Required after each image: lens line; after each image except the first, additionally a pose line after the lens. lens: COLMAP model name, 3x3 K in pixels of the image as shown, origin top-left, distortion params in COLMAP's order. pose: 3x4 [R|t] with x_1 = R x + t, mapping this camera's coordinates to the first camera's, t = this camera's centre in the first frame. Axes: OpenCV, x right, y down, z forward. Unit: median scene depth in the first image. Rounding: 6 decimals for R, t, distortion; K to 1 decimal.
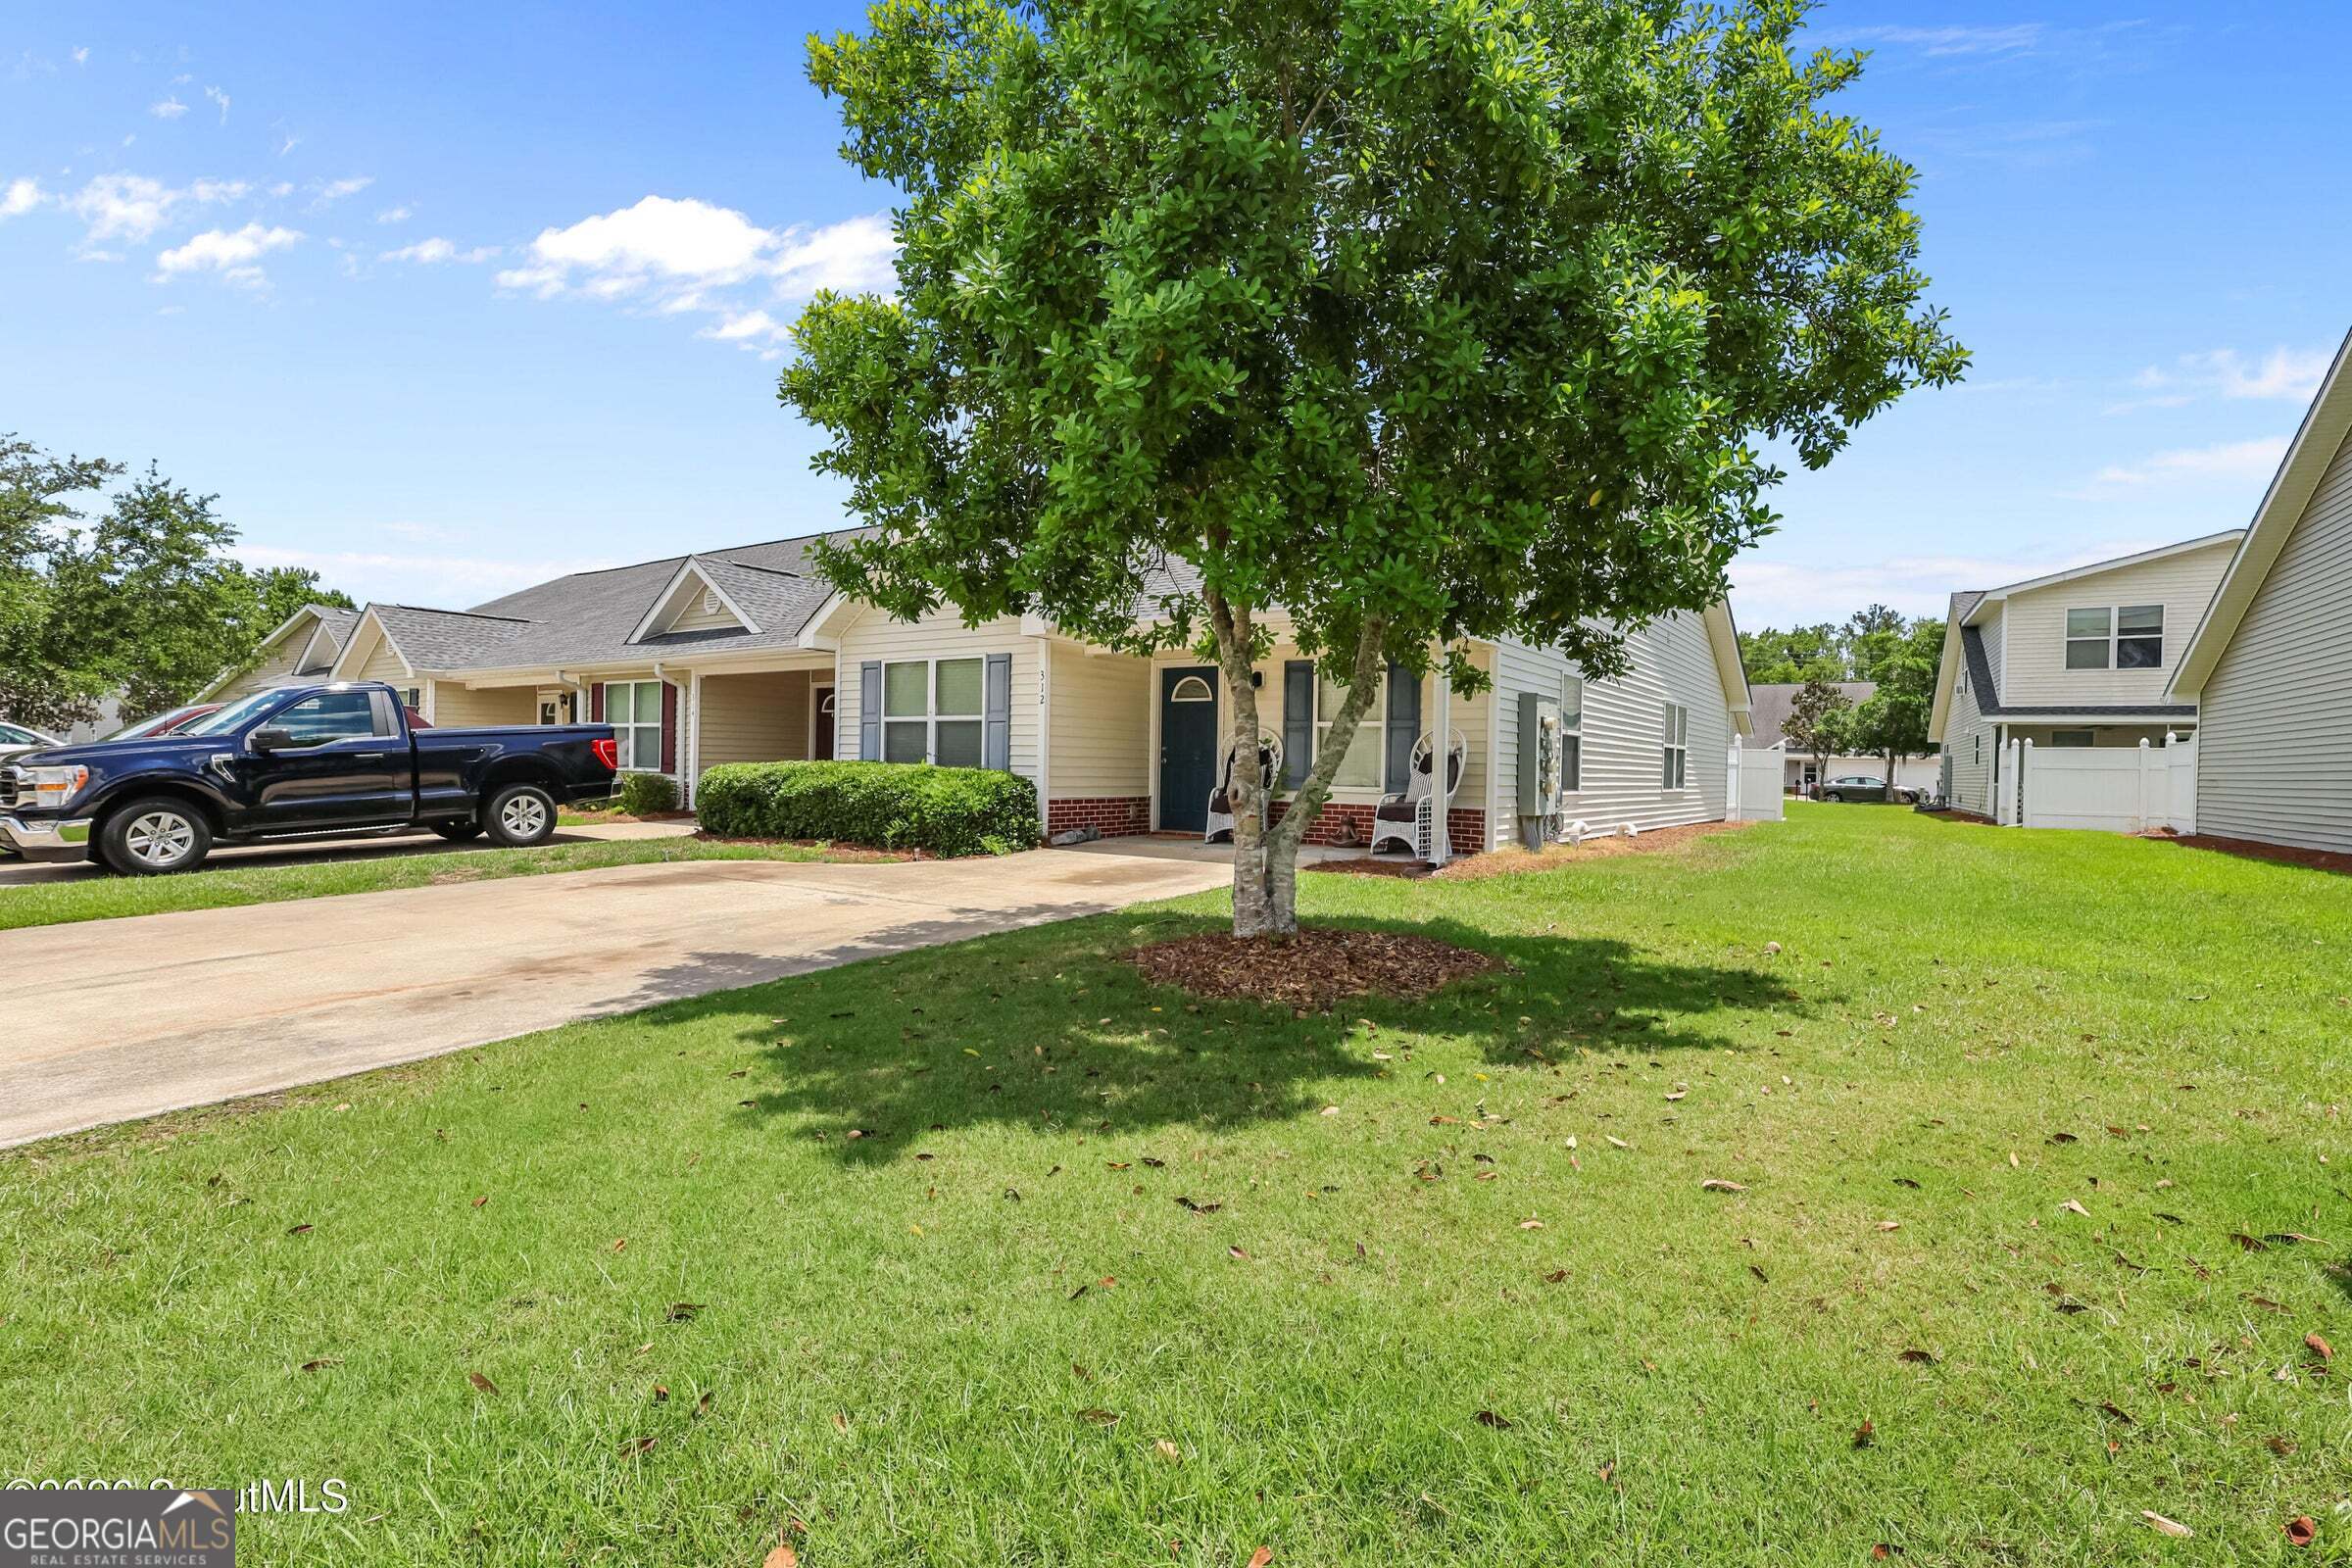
lens RADIAL K [[1085.1, 0, 1170.1], [0, 1085.1, 775.9], [0, 0, 1]] dist [-0.000158, -0.000457]
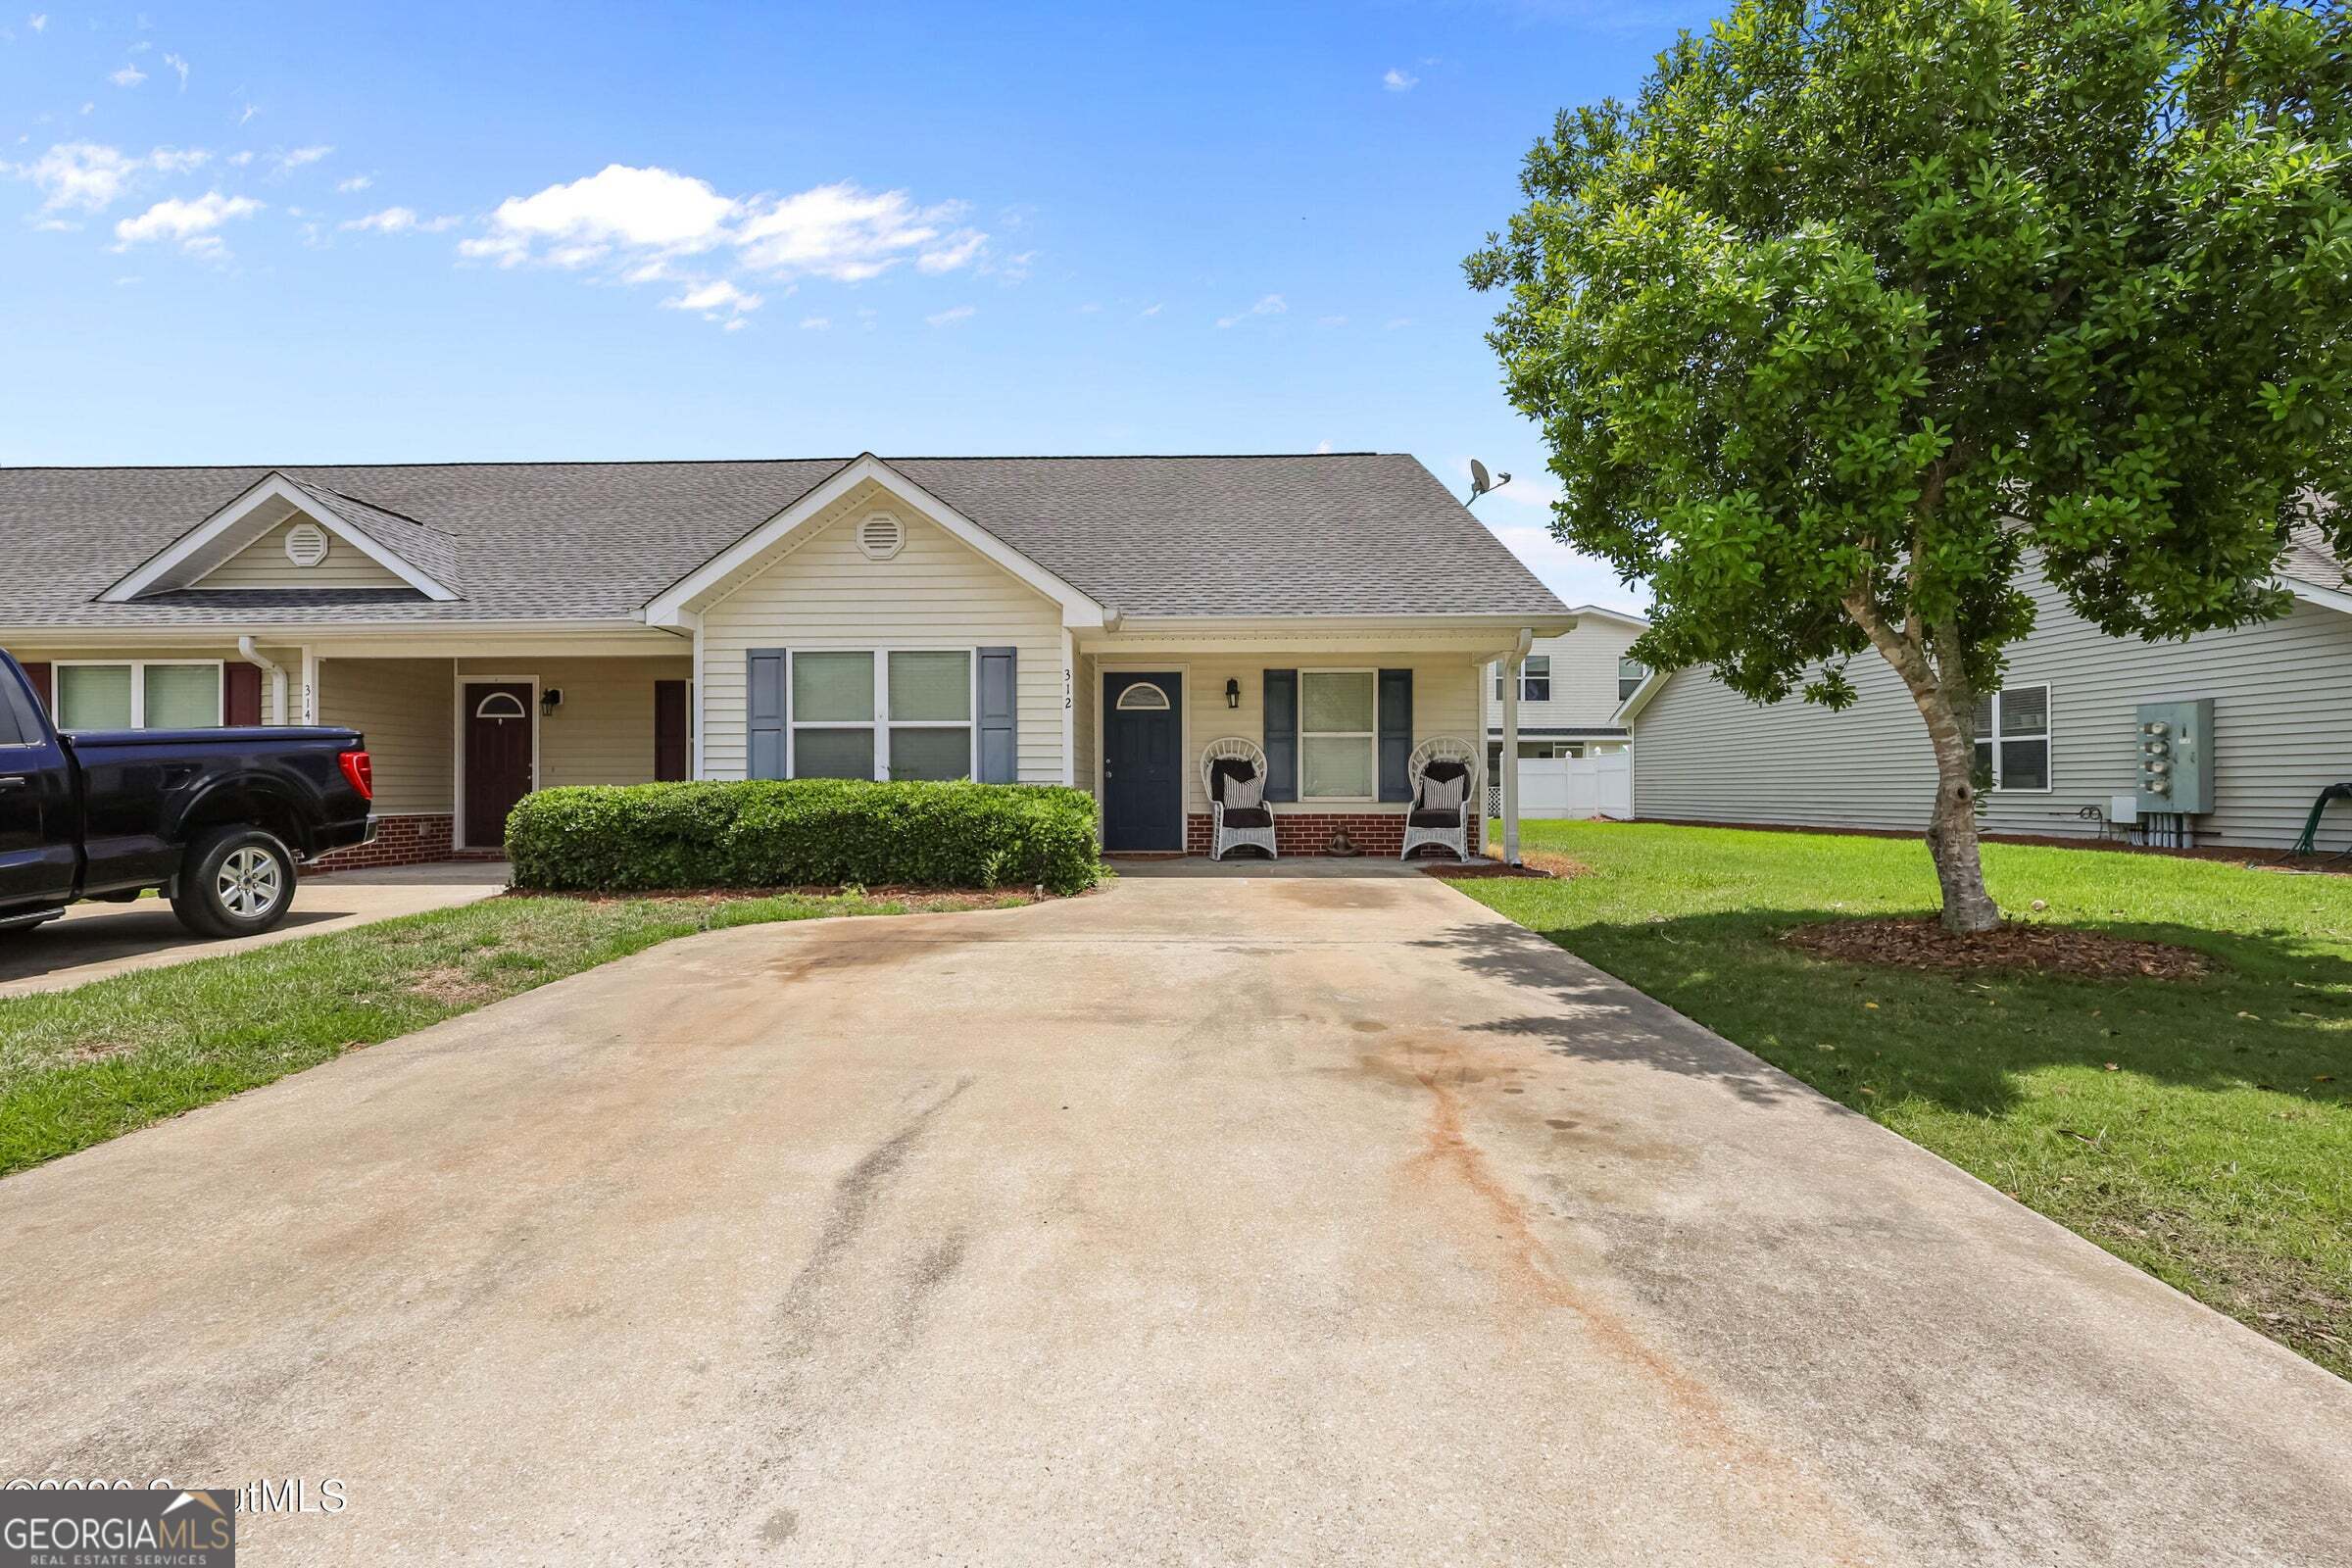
lens RADIAL K [[1085.1, 0, 1181.3], [0, 1085.1, 785.7], [0, 0, 1]] dist [-0.000158, -0.000457]
pose [[0.834936, -0.018598, 0.550033, -0.474301], [0.024435, 0.999696, -0.003289, -0.000522], [-0.549804, 0.016186, 0.835137, 0.225334]]
